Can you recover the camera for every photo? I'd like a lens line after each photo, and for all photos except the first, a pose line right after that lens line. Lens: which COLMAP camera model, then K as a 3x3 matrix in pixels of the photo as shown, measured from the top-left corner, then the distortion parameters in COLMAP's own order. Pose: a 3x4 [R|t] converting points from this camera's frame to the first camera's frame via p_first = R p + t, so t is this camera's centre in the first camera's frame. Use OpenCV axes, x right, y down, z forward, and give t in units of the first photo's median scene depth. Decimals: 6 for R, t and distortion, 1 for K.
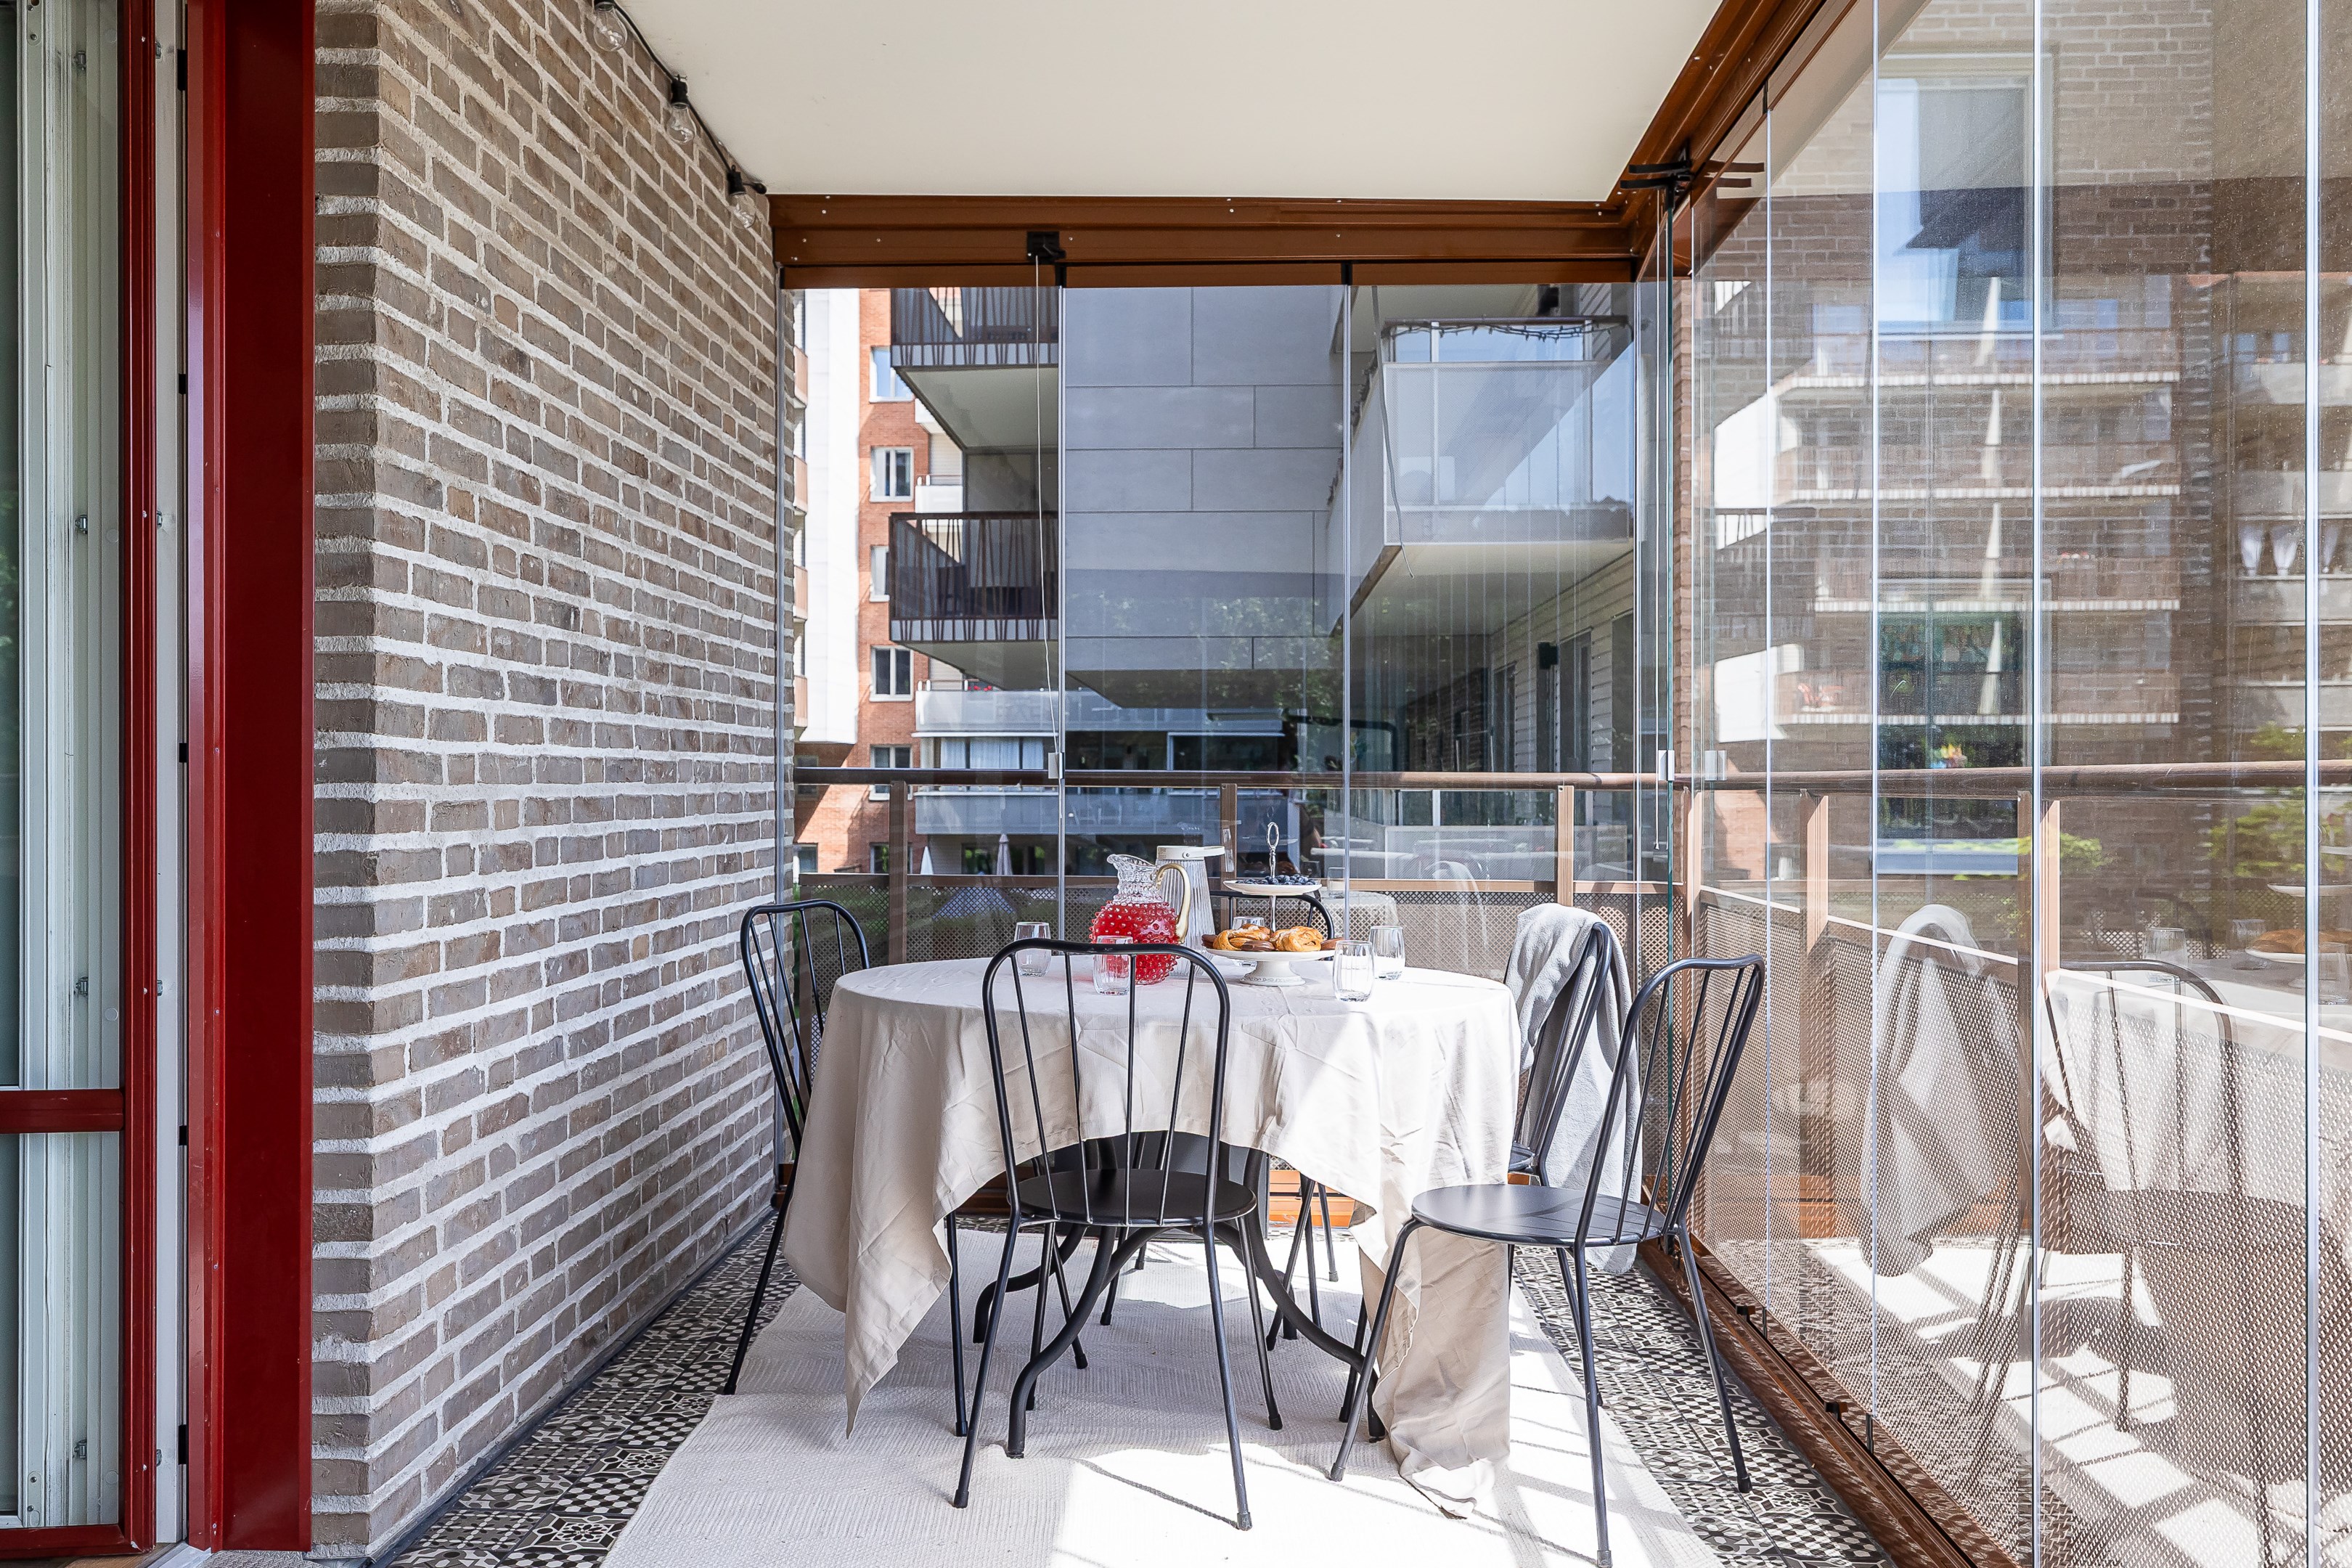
lens RADIAL K [[1910.5, 0, 1176.5], [0, 1910.5, 793.7], [0, 0, 1]] dist [0.030885, 0.002364]
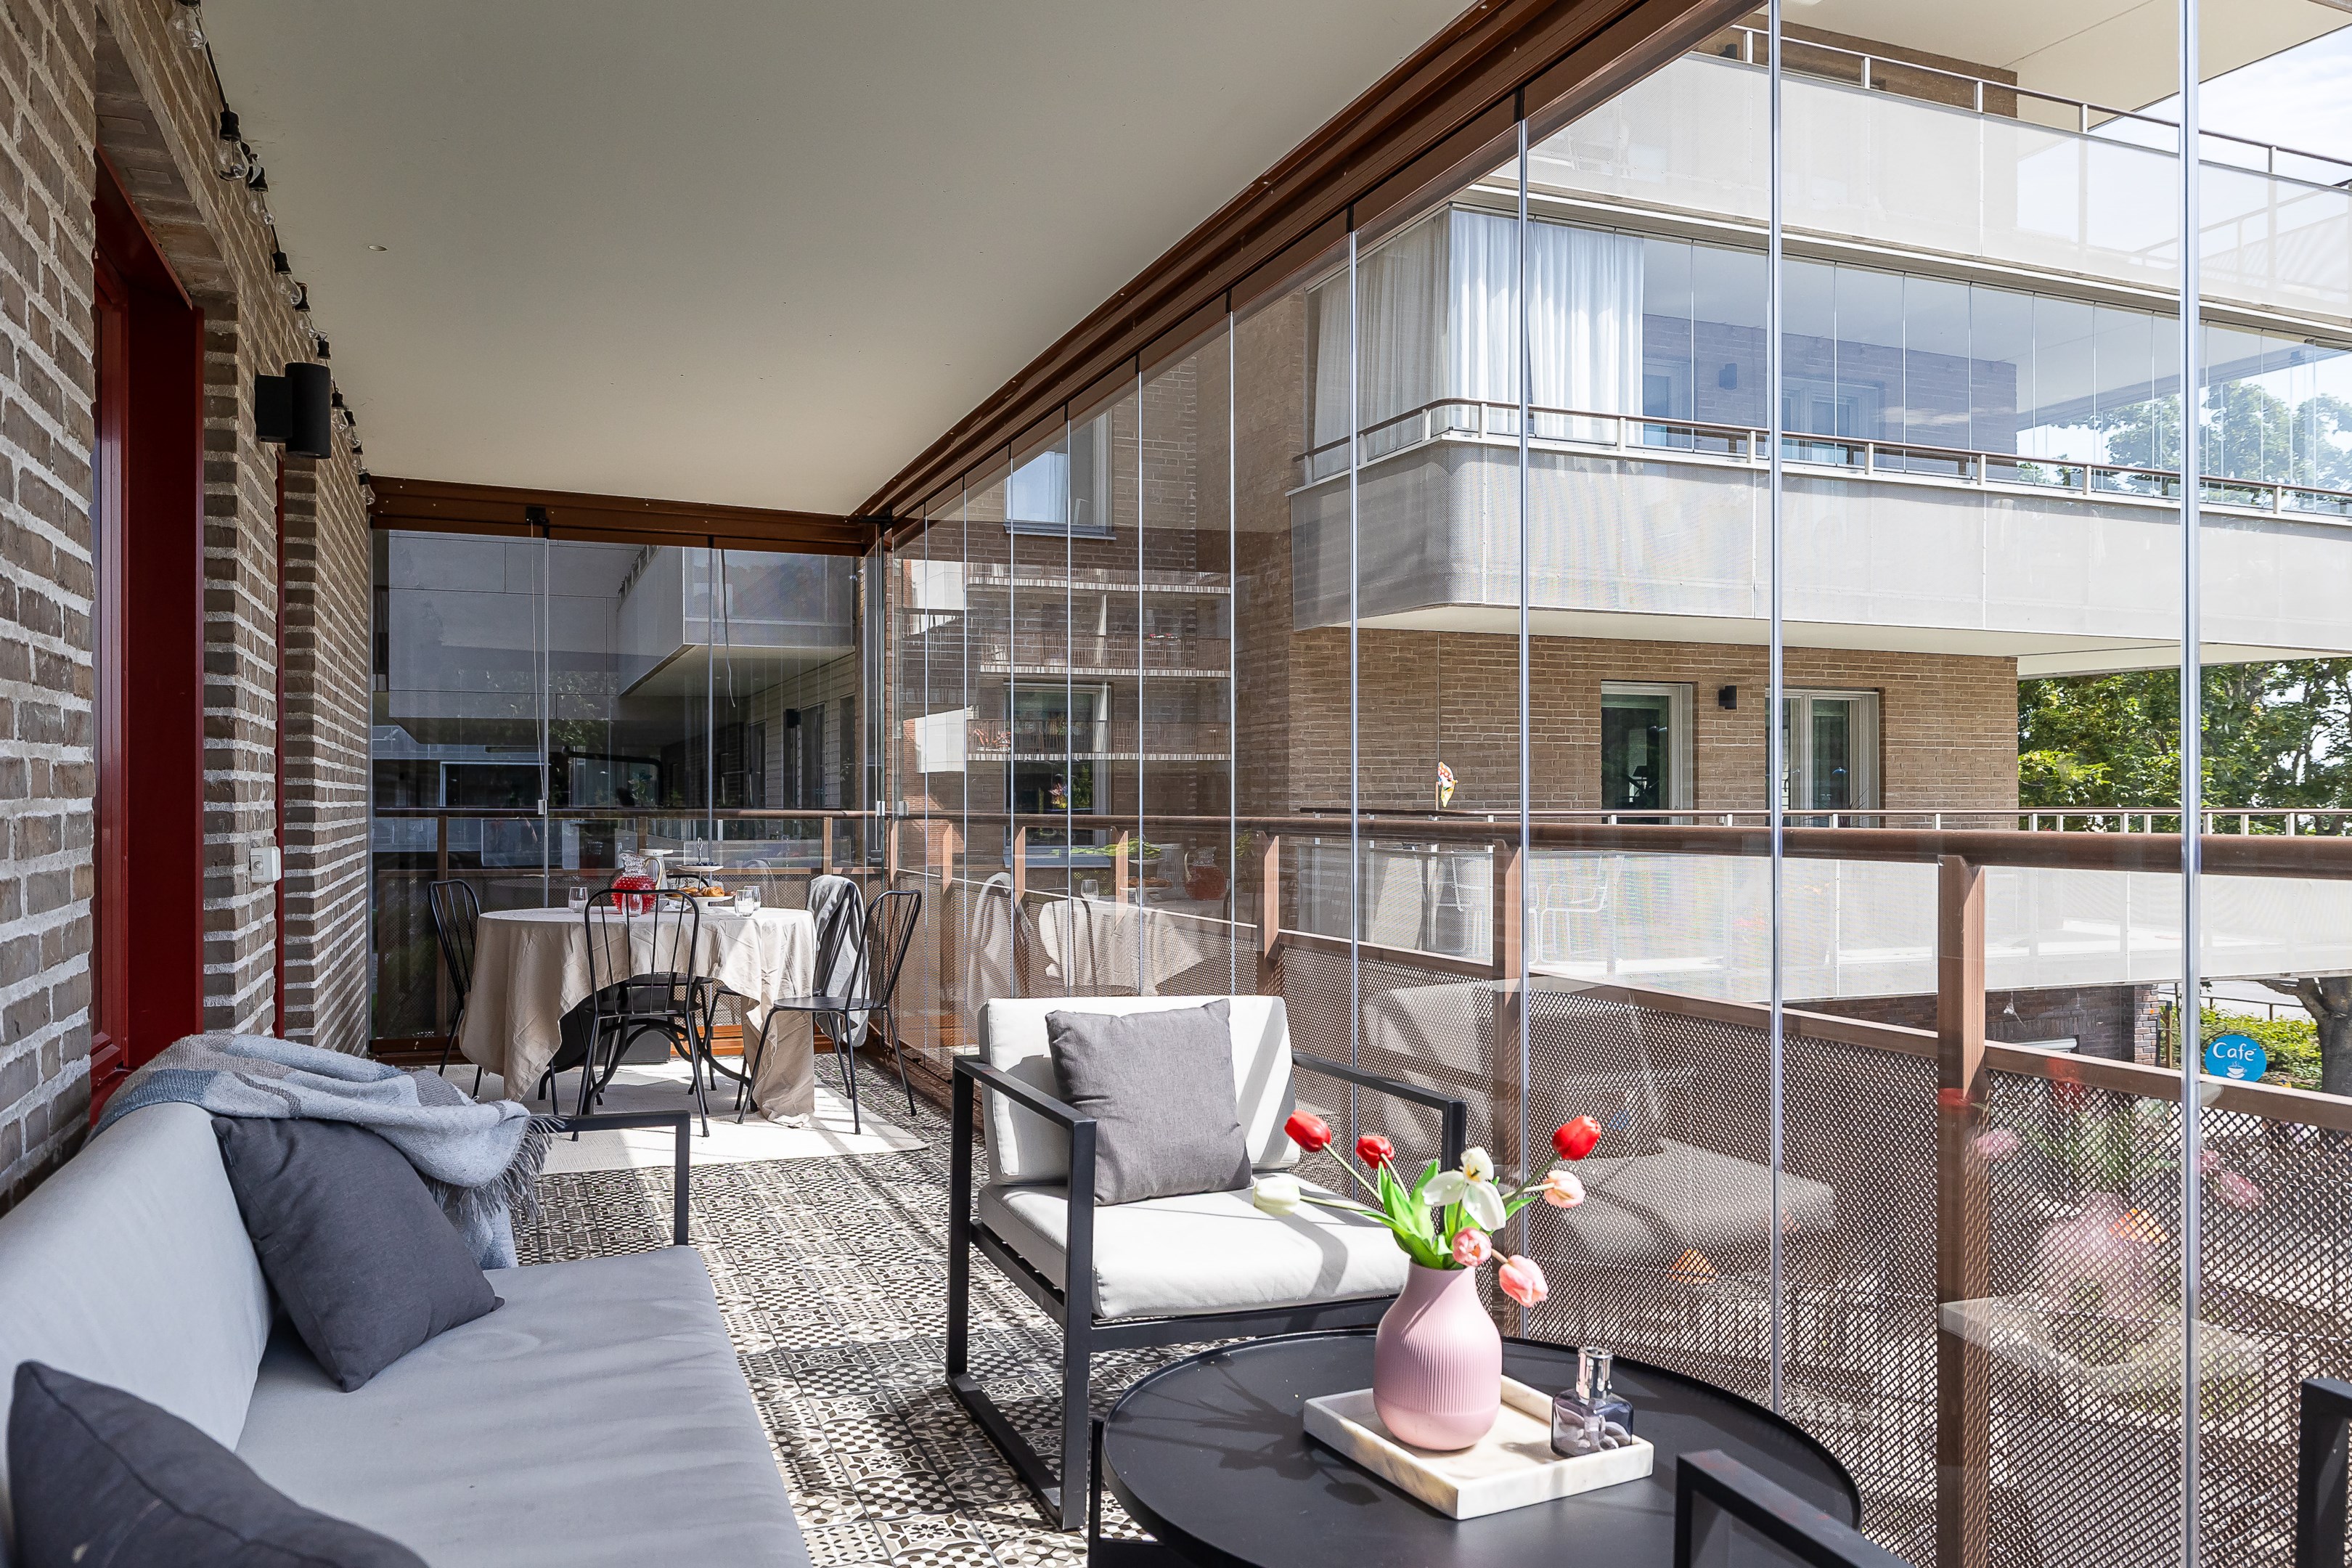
lens RADIAL K [[1719.7, 0, 1170.5], [0, 1719.7, 779.0], [0, 0, 1]] dist [-0.000274, -0.000825]
pose [[0.912304, 0.002040, 0.409508, -0.240656], [0.005951, 0.999816, -0.018237, -0.010490], [-0.409470, 0.019075, 0.912124, -0.903810]]
